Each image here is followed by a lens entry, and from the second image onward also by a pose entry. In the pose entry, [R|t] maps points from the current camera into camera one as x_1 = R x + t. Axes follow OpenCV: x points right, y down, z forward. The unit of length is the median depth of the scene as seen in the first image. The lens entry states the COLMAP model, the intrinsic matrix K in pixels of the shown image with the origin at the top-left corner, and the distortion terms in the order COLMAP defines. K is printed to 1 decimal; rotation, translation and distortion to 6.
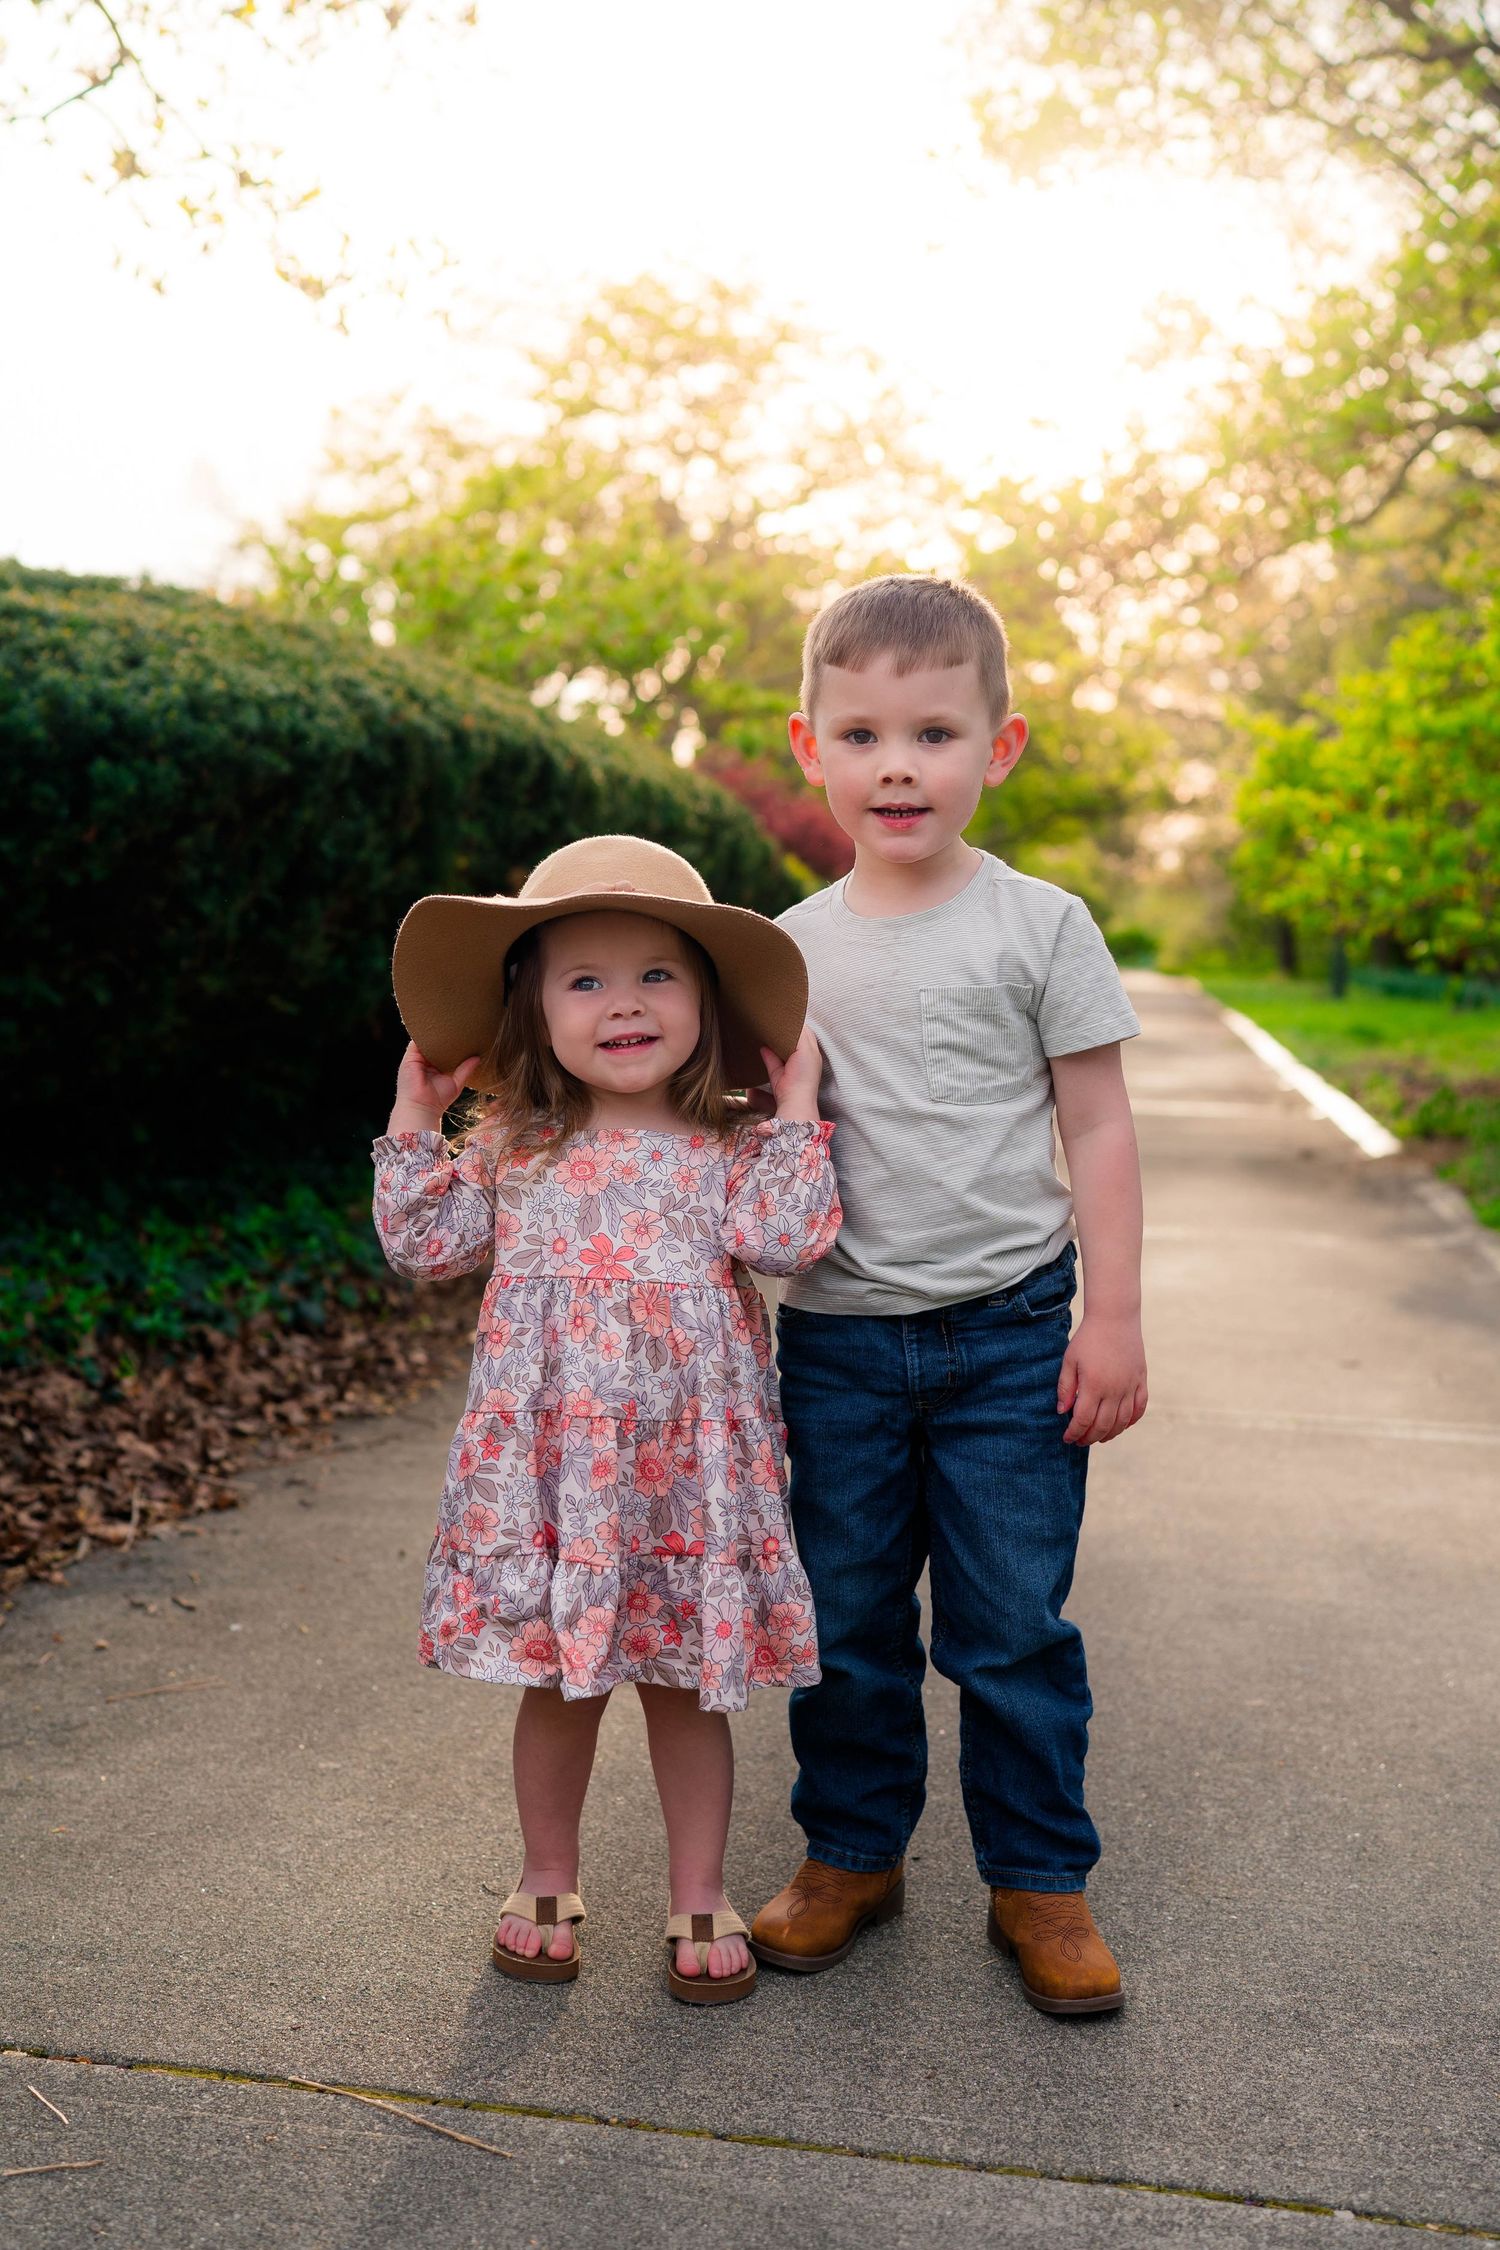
lens RADIAL K [[2387.4, 0, 689.2], [0, 2387.4, 1068.8], [0, 0, 1]] dist [-0.042550, 0.152575]
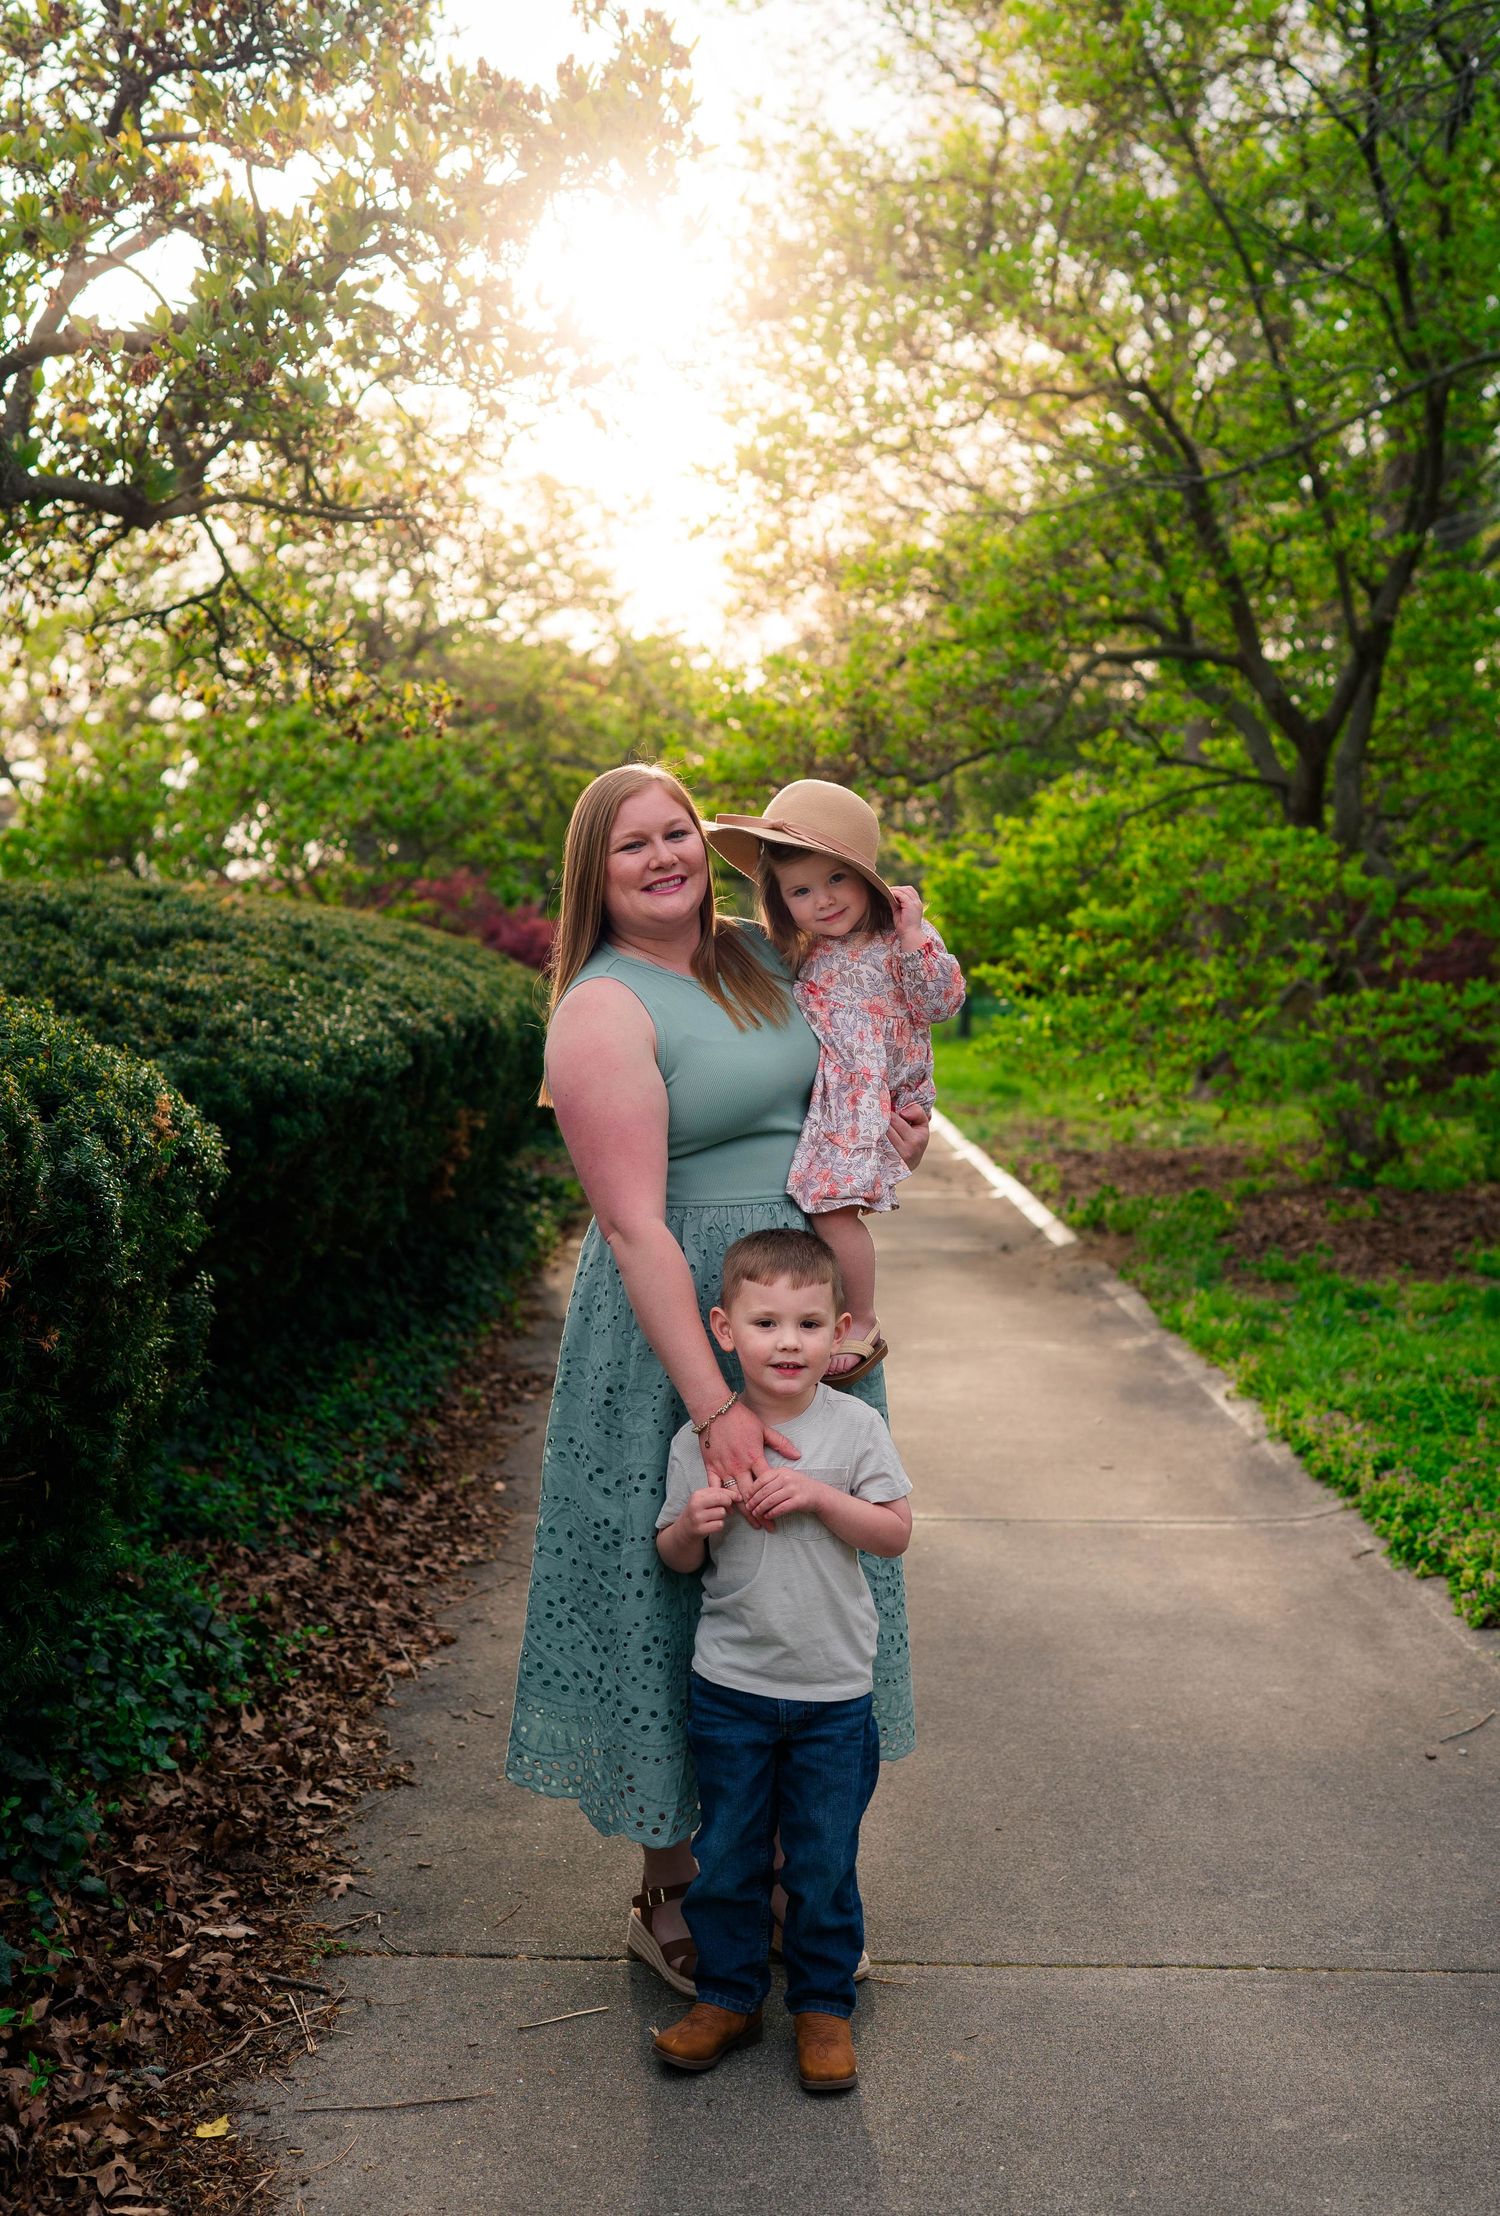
lens RADIAL K [[2326.1, 0, 708.0], [0, 2326.1, 1103.3], [0, 0, 1]] dist [-0.022103, 0.125624]
pose [[0.985880, -0.032425, 0.164282, -0.237096], [0.031092, 0.999459, 0.010678, -0.153700], [-0.164540, -0.005419, 0.986356, -0.440665]]
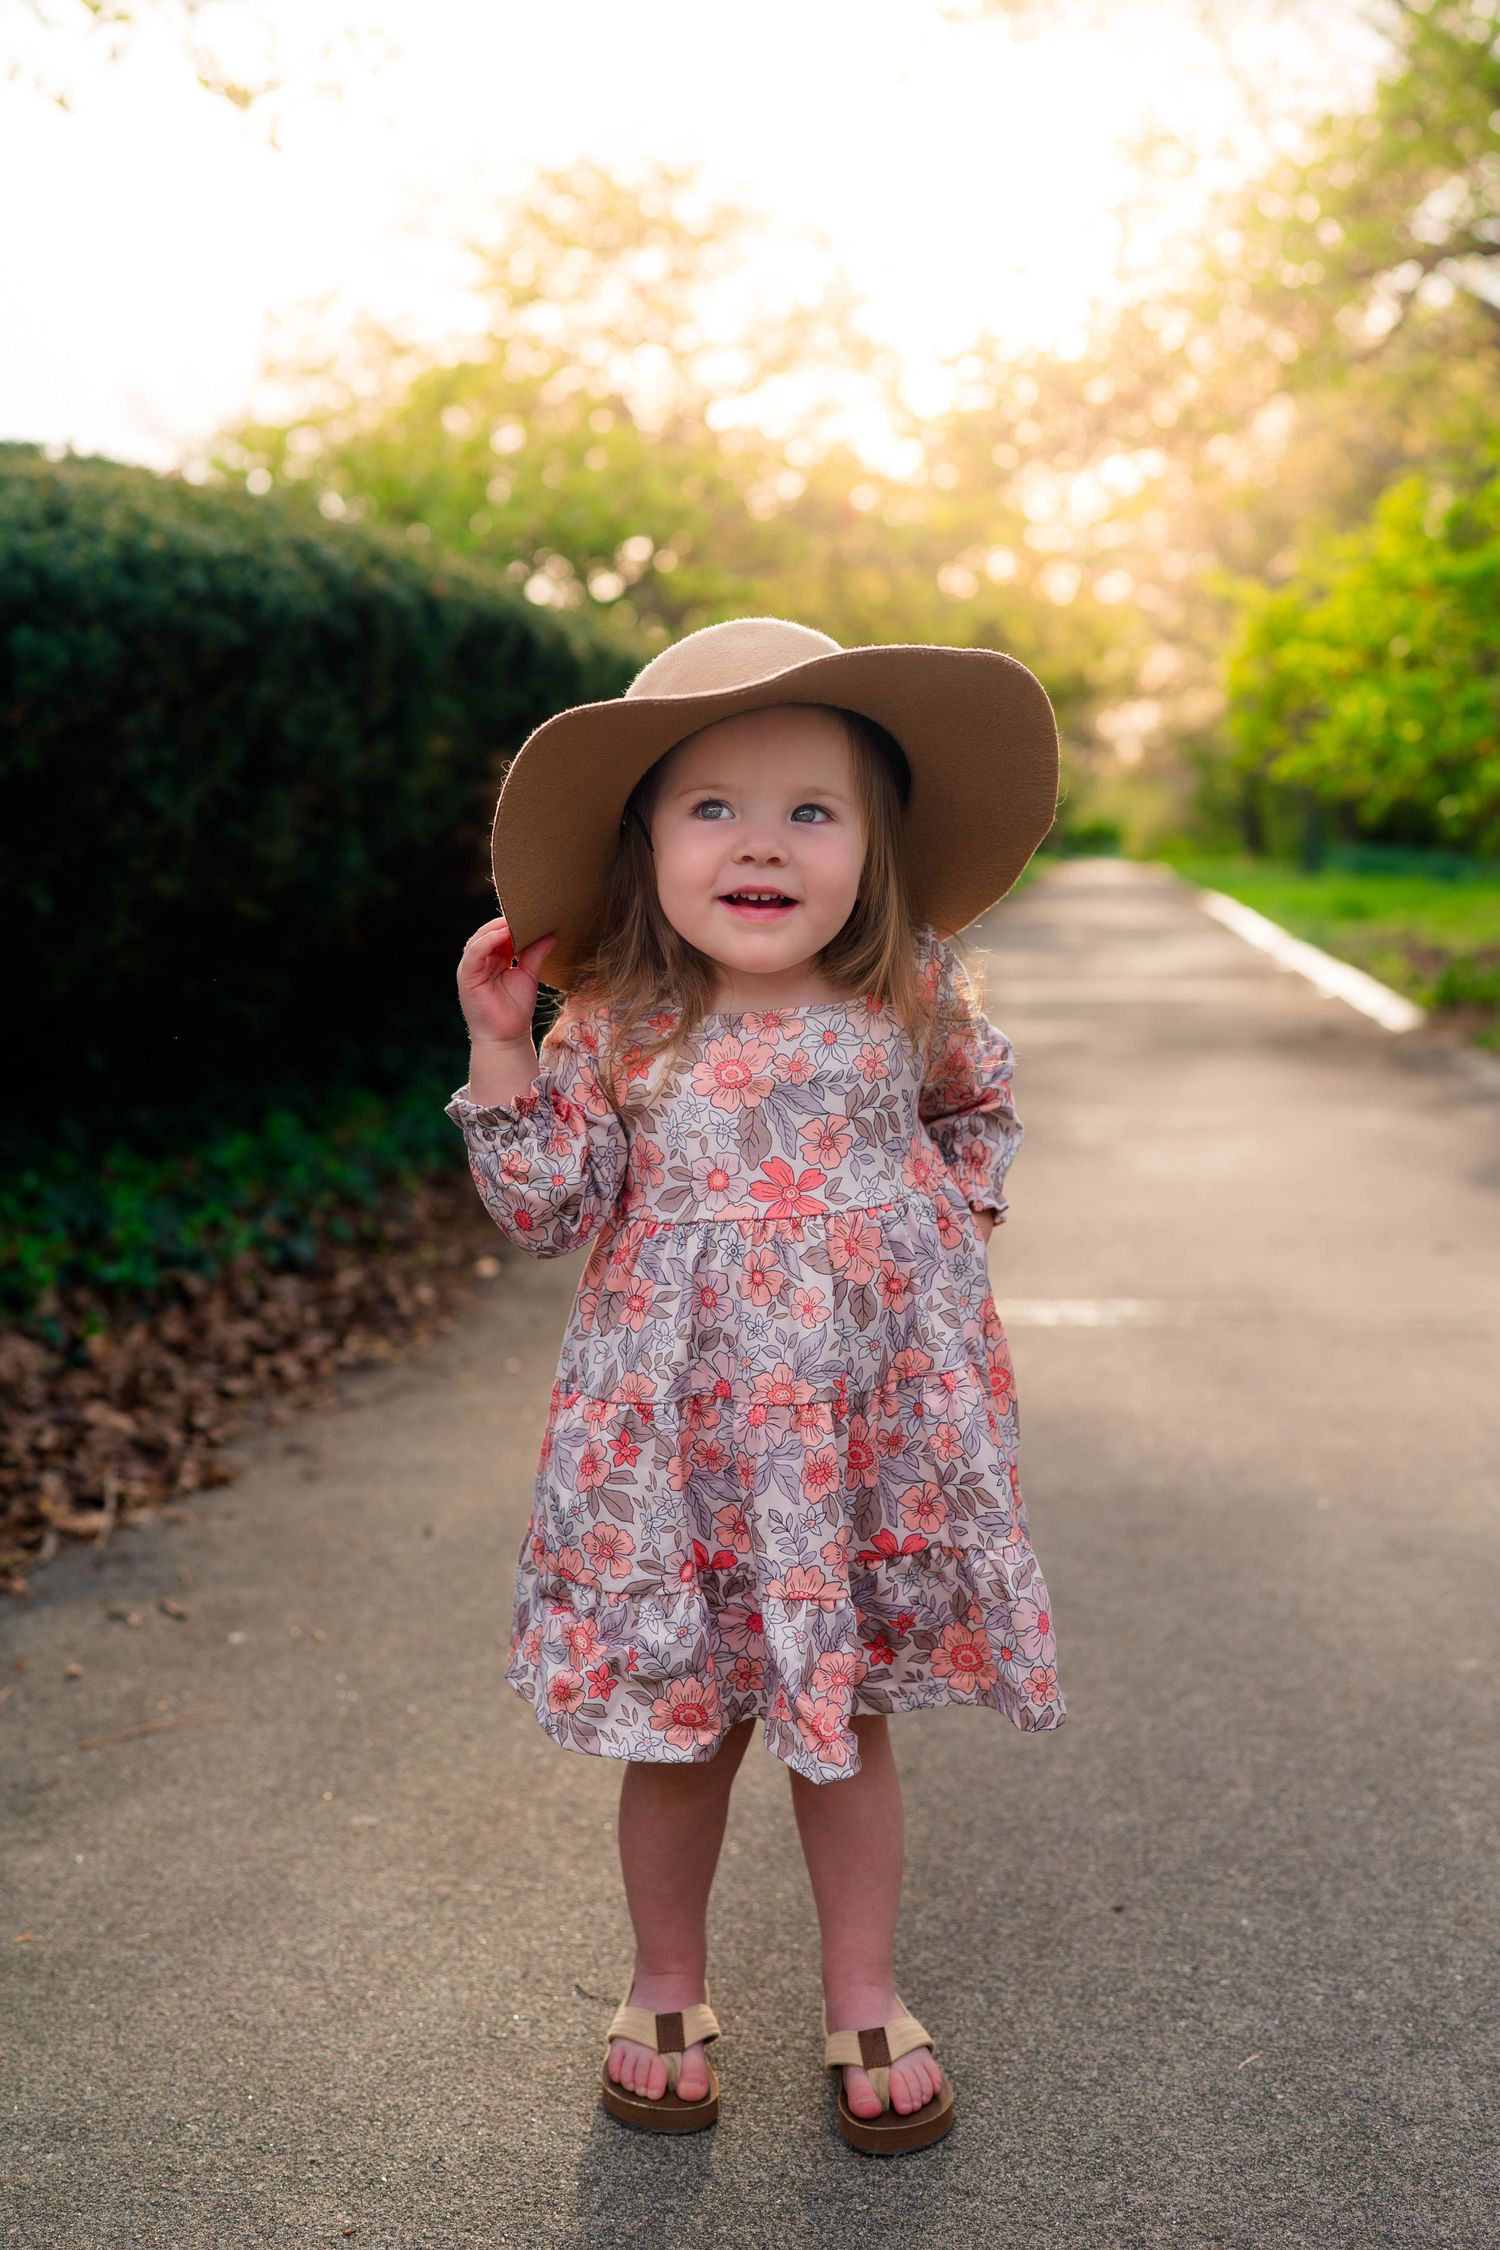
lens RADIAL K [[2386.6, 0, 742.0], [0, 2386.6, 1069.6], [0, 0, 1]] dist [-0.042475, 0.165364]
pose [[0.998299, -0.048002, 0.033099, -0.024316], [0.046711, 0.998157, 0.038731, 0.009667], [-0.034897, -0.037119, 0.998701, 0.128950]]
